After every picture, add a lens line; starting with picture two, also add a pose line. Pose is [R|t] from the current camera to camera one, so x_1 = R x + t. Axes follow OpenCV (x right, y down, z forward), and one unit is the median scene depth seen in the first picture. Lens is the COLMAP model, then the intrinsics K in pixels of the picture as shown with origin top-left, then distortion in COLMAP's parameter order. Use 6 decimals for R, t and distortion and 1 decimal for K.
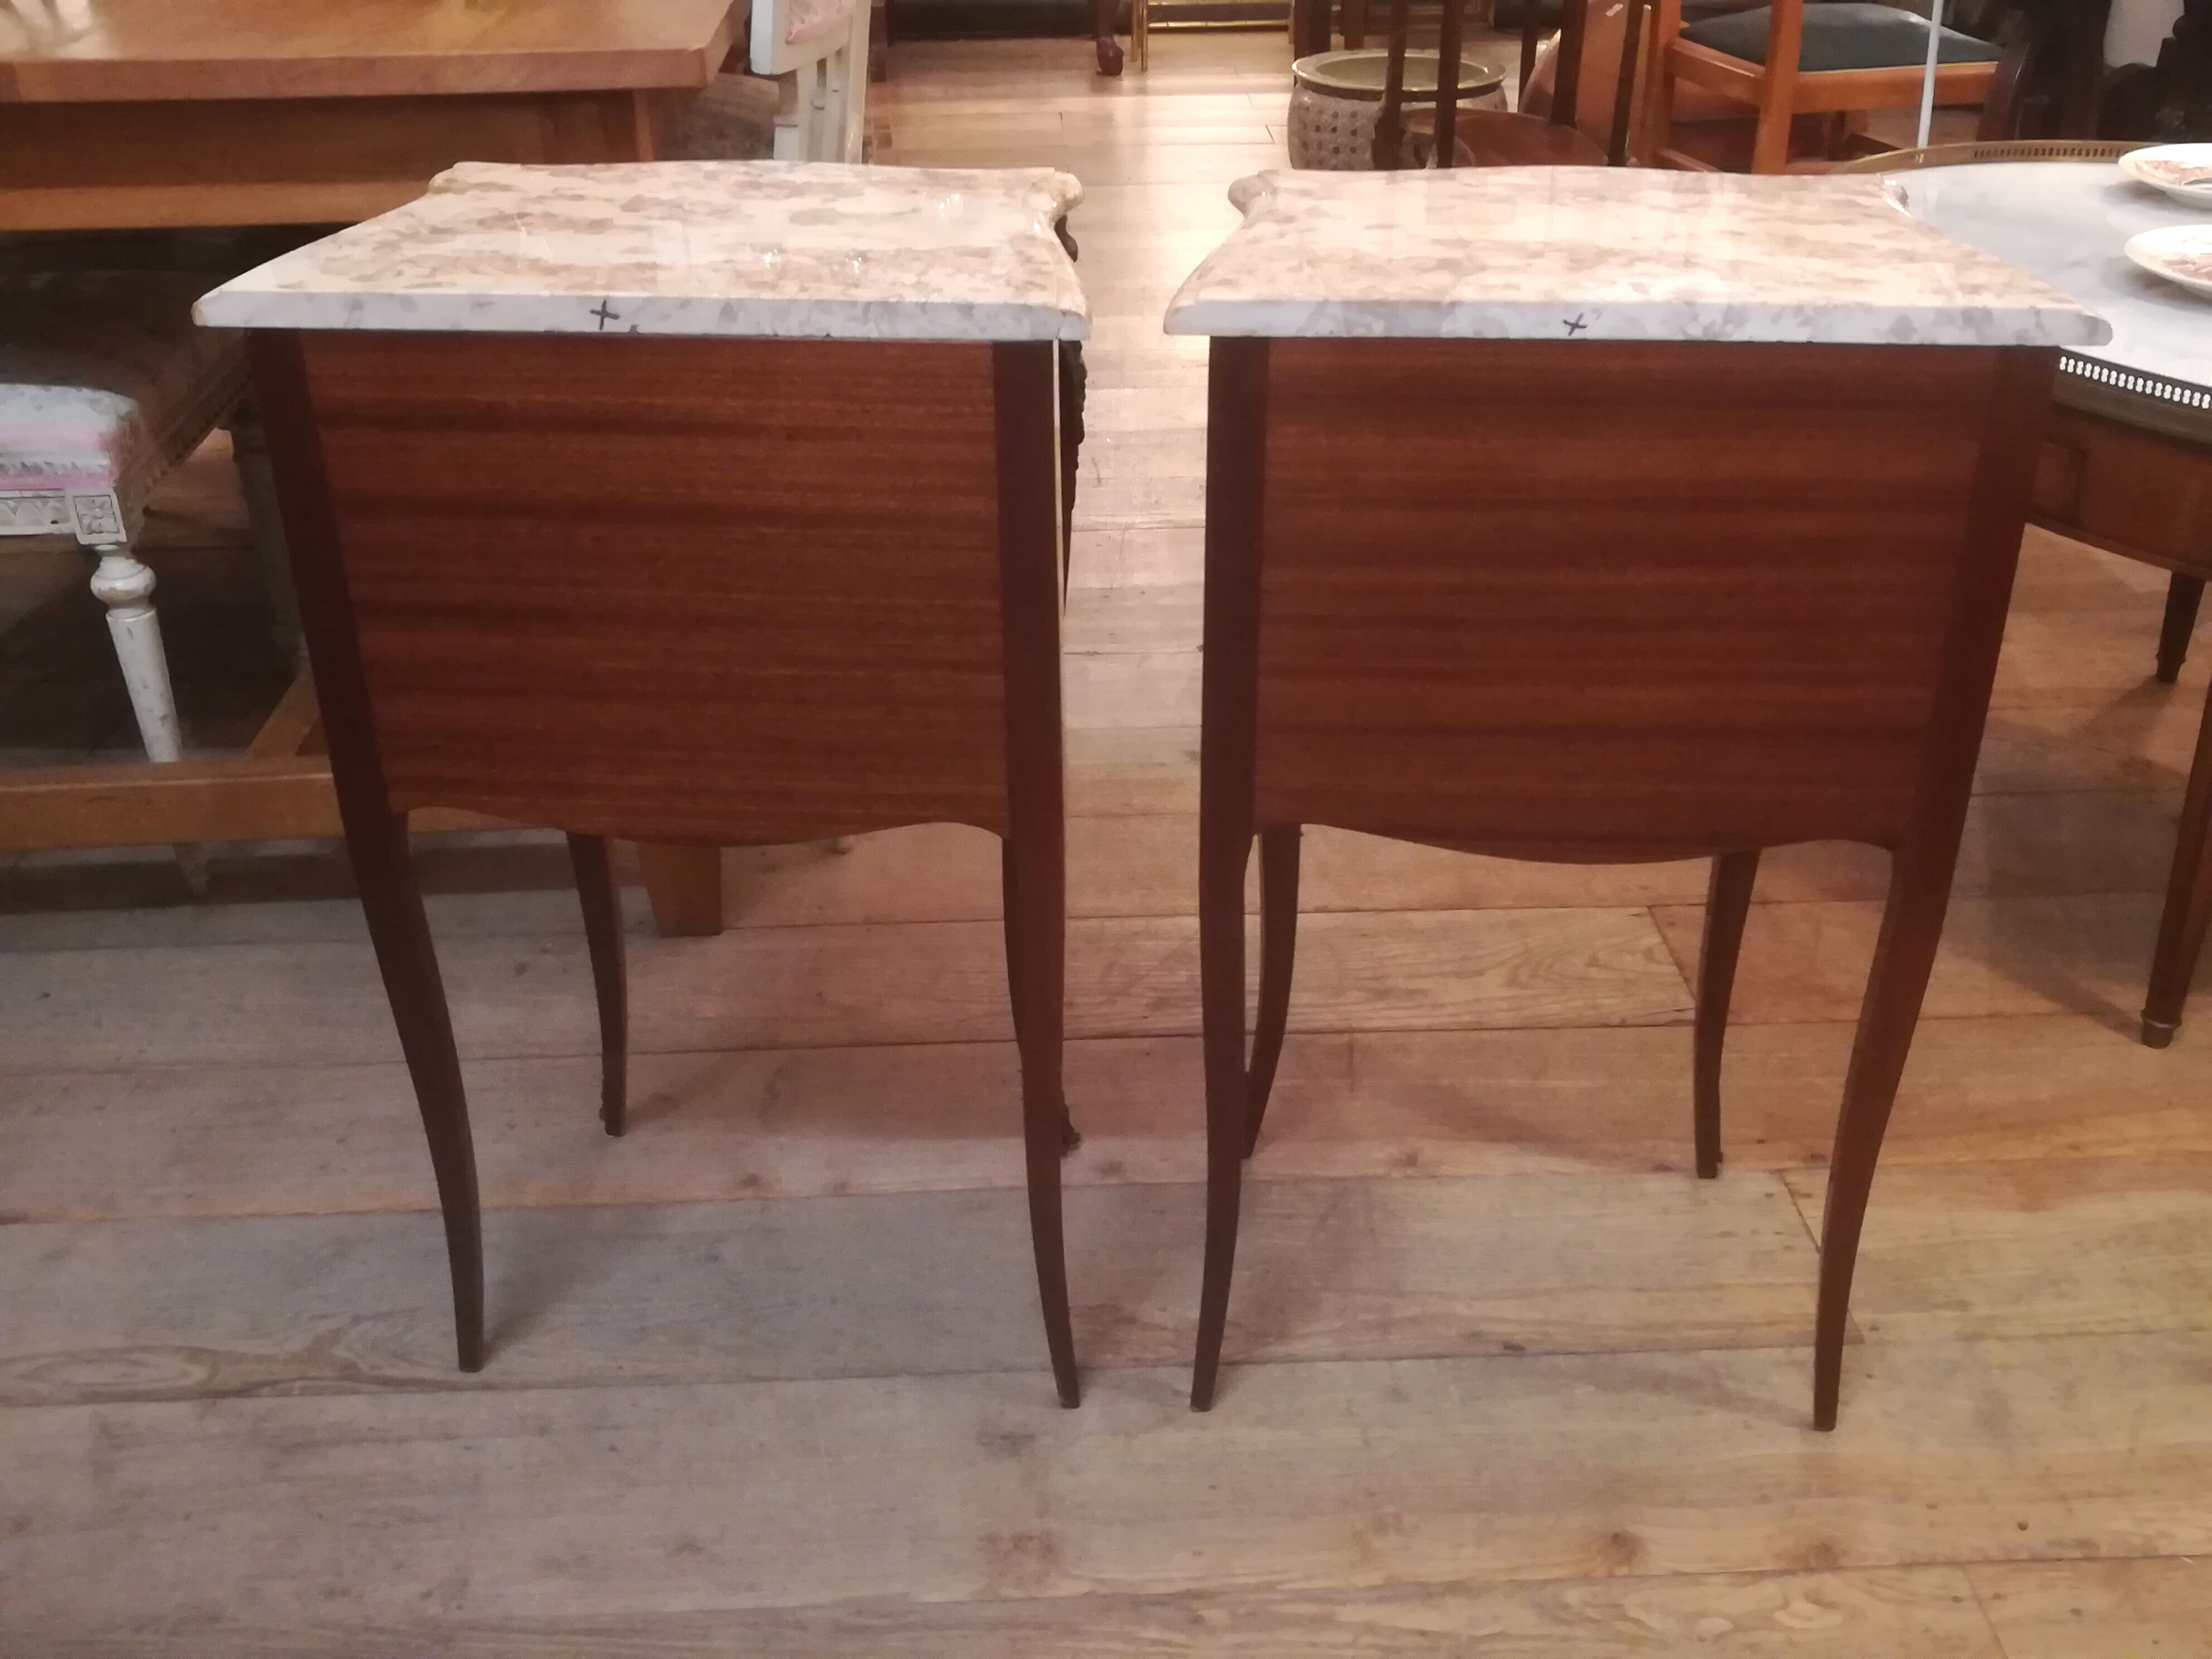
lens RADIAL K [[2168.4, 0, 1093.7], [0, 2168.4, 817.6], [0, 0, 1]] dist [-0.037427, 0.000000]
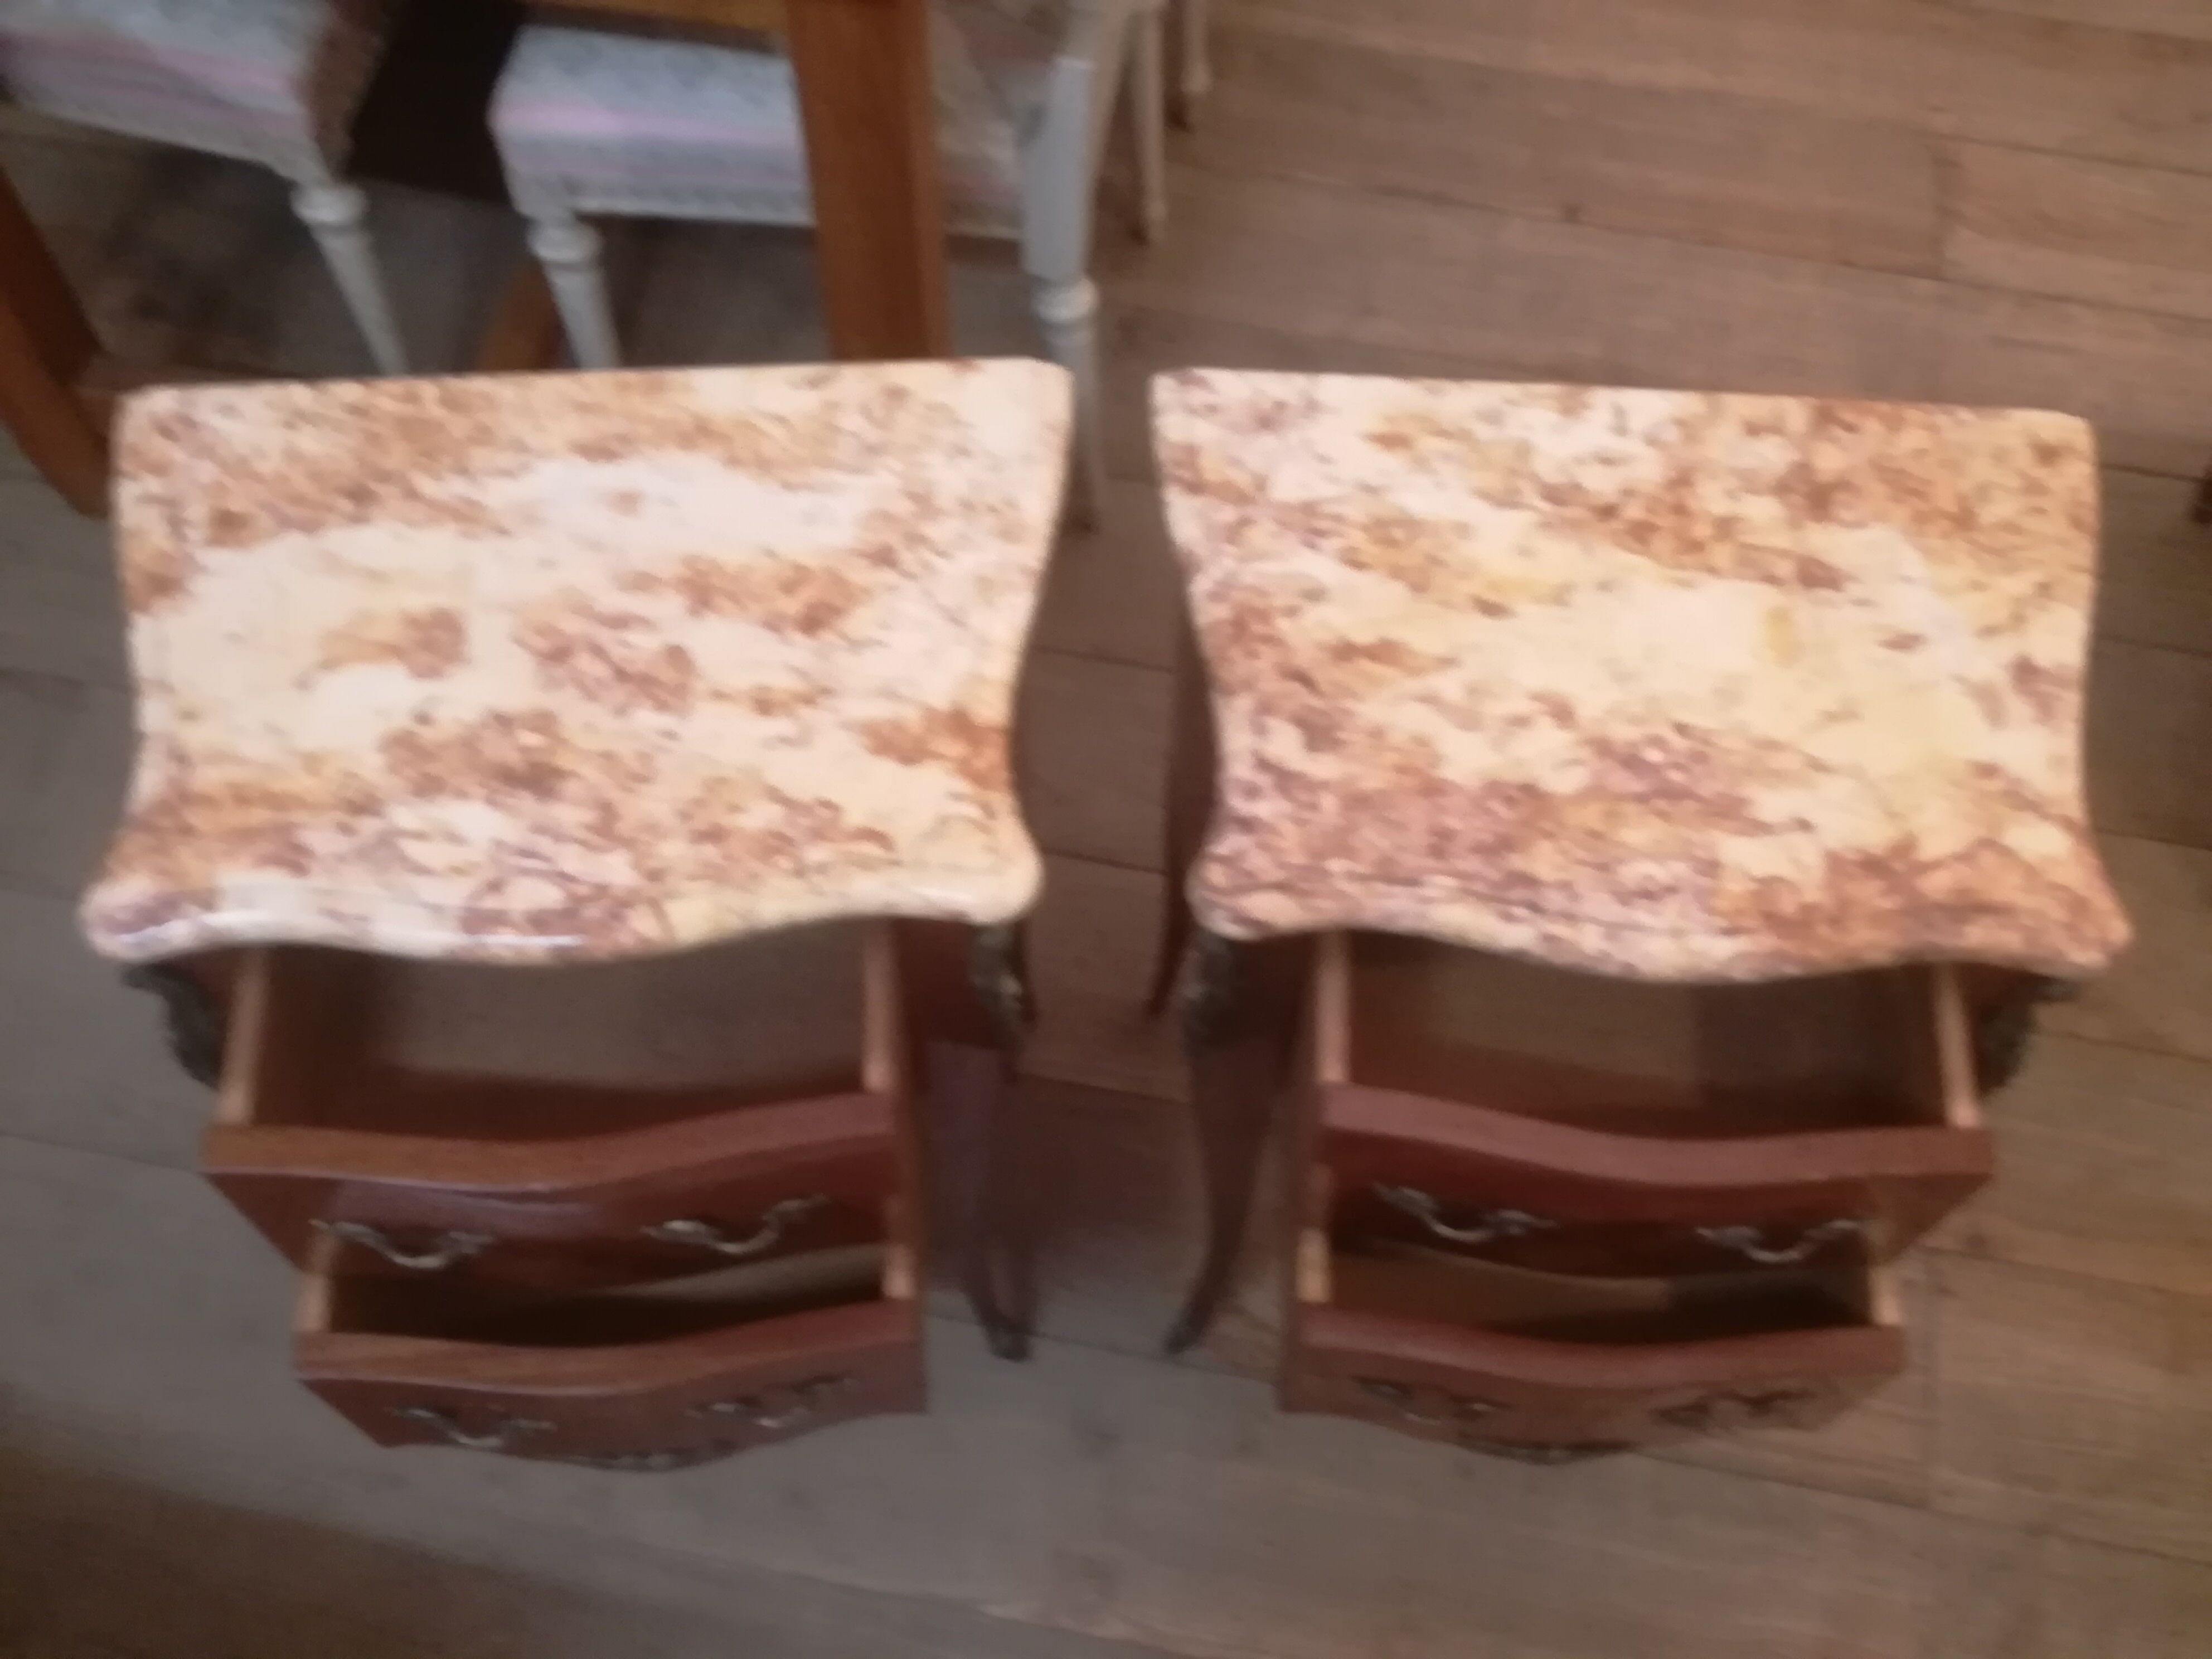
lens RADIAL K [[2168.4, 0, 1107.7], [0, 2168.4, 827.6], [0, 0, 1]] dist [-0.037427, 0.000000]
pose [[0.973149, 0.212471, -0.088530, -0.003441], [-0.135590, 0.839956, 0.525442, -0.517103], [0.186003, -0.499329, 0.846211, 0.221277]]
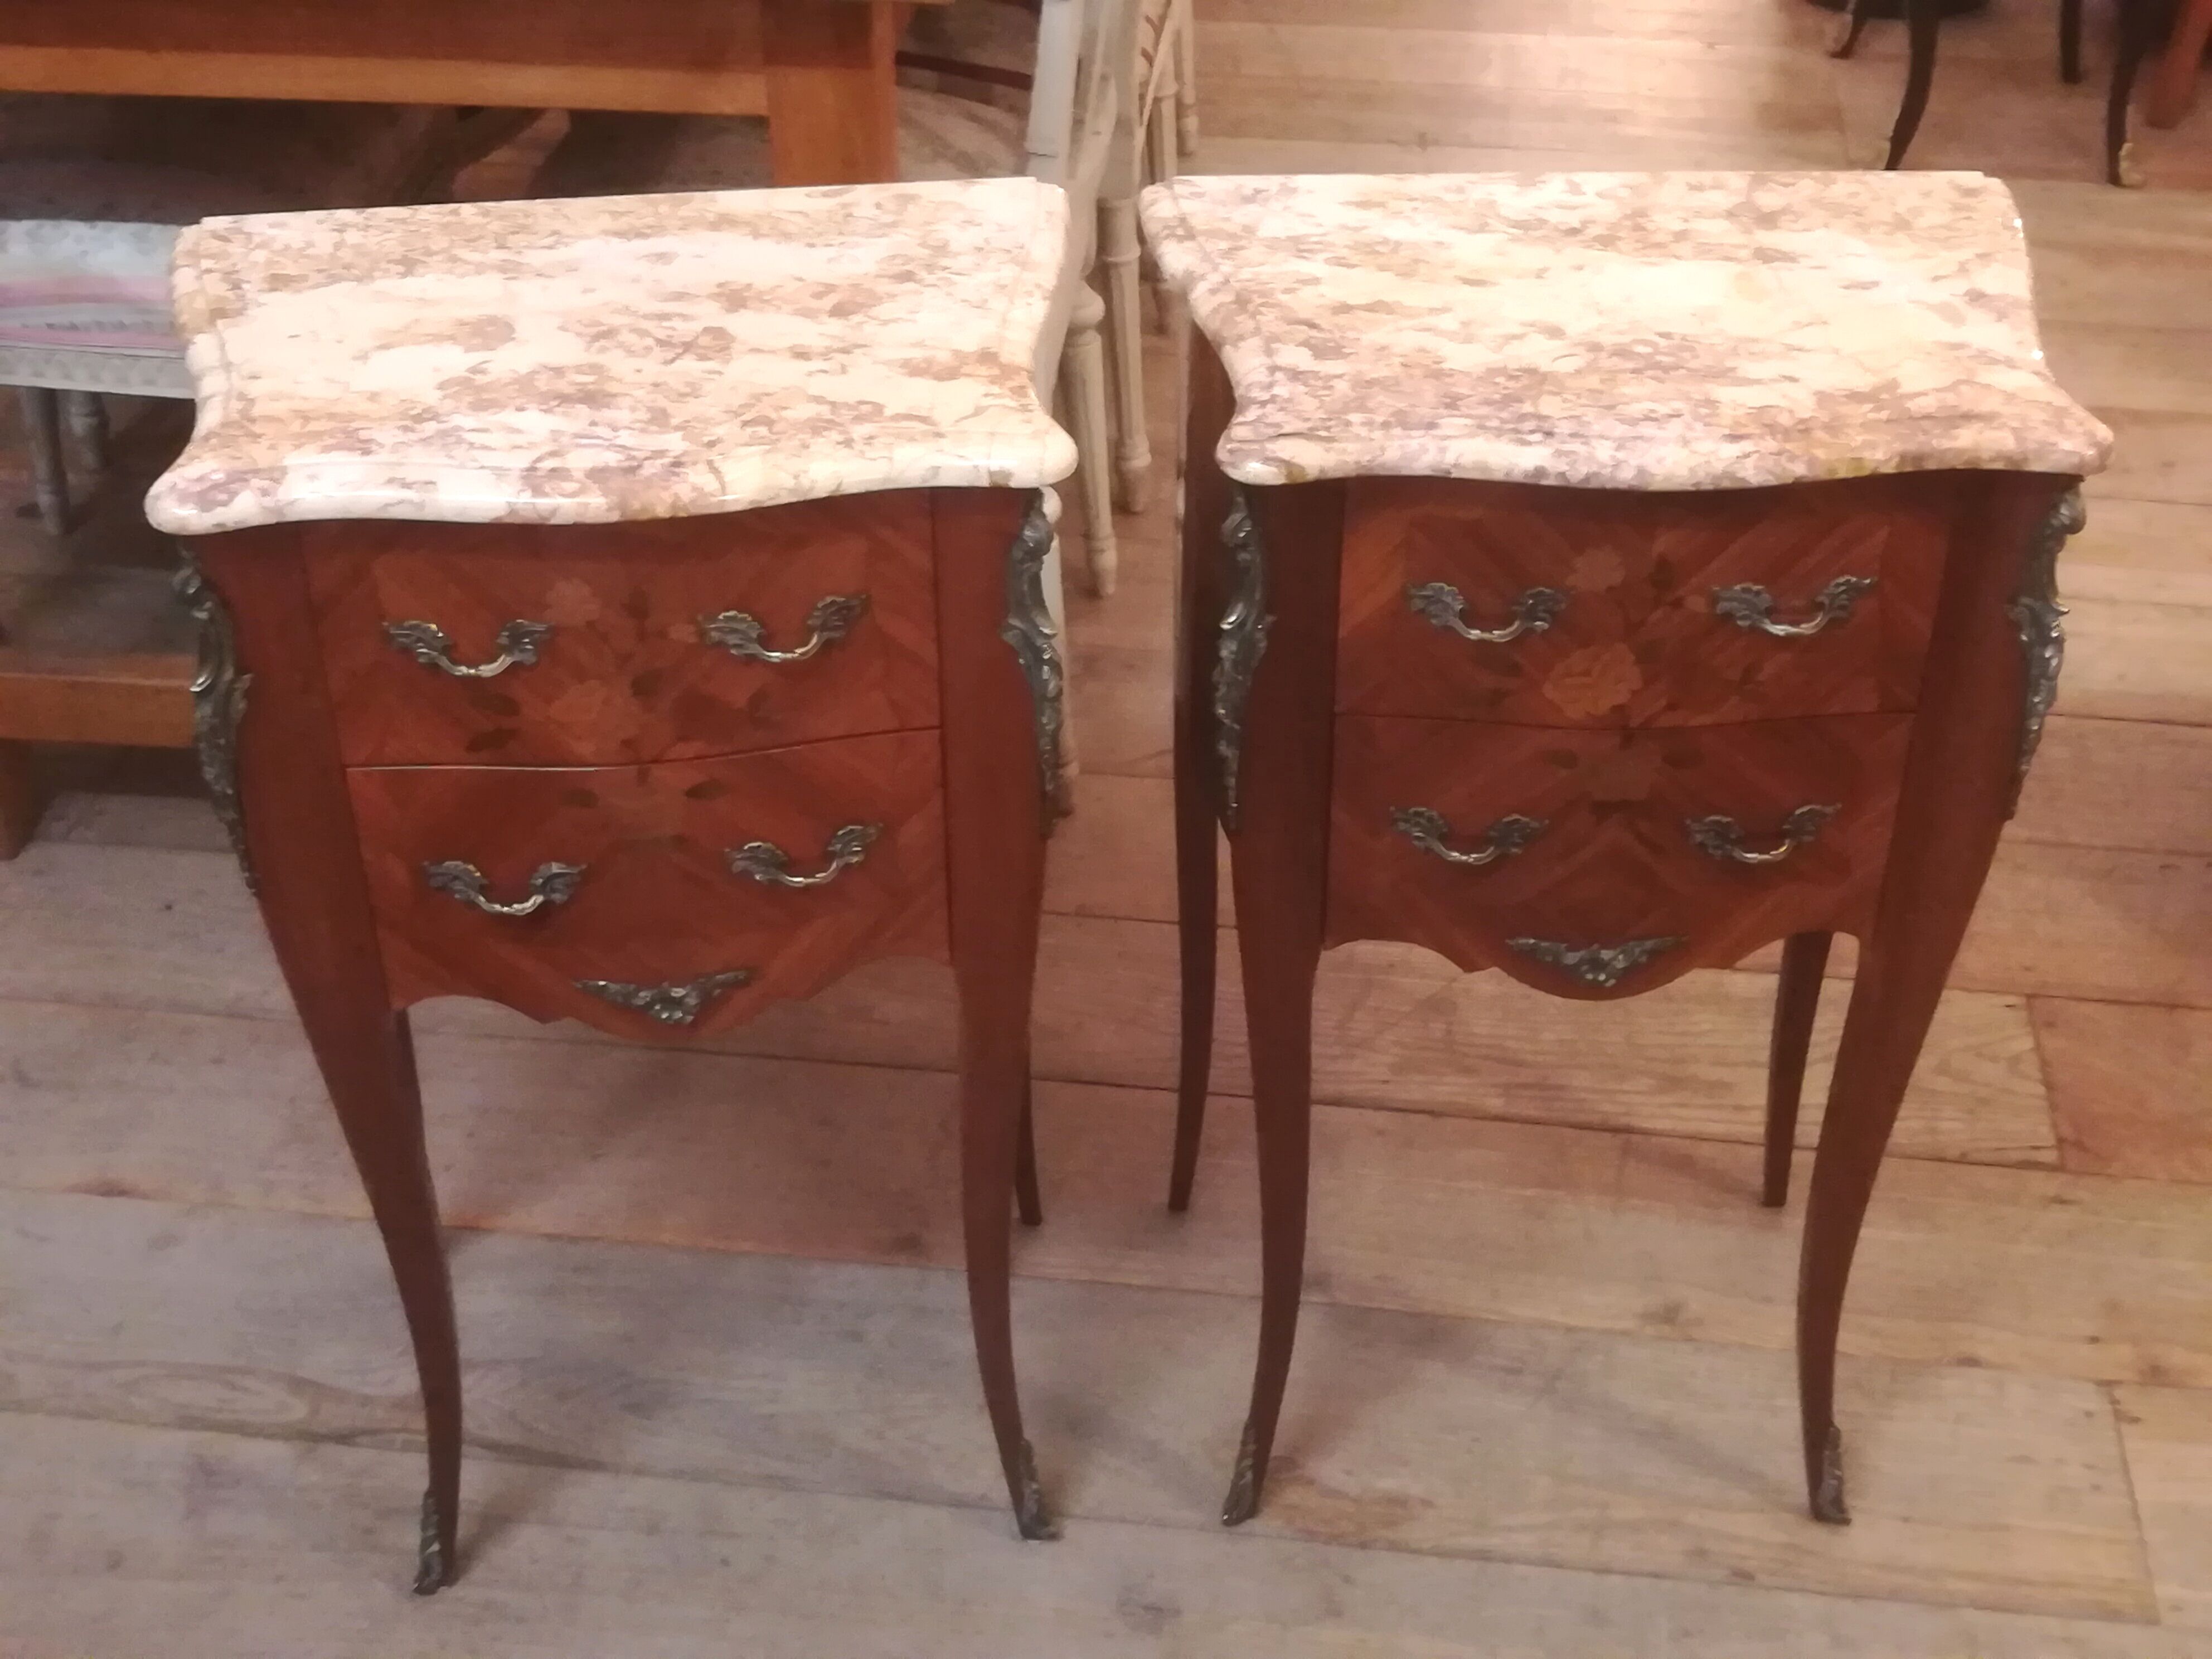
lens RADIAL K [[2742.9, 0, 1097.7], [0, 2742.9, 820.5], [0, 0, 1]] dist [-0.043112, 0.000000]
pose [[0.986226, 0.102499, -0.129813, 0.050167], [-0.085978, 0.988164, 0.127043, -0.171833], [0.141298, -0.114132, 0.983366, -0.080461]]
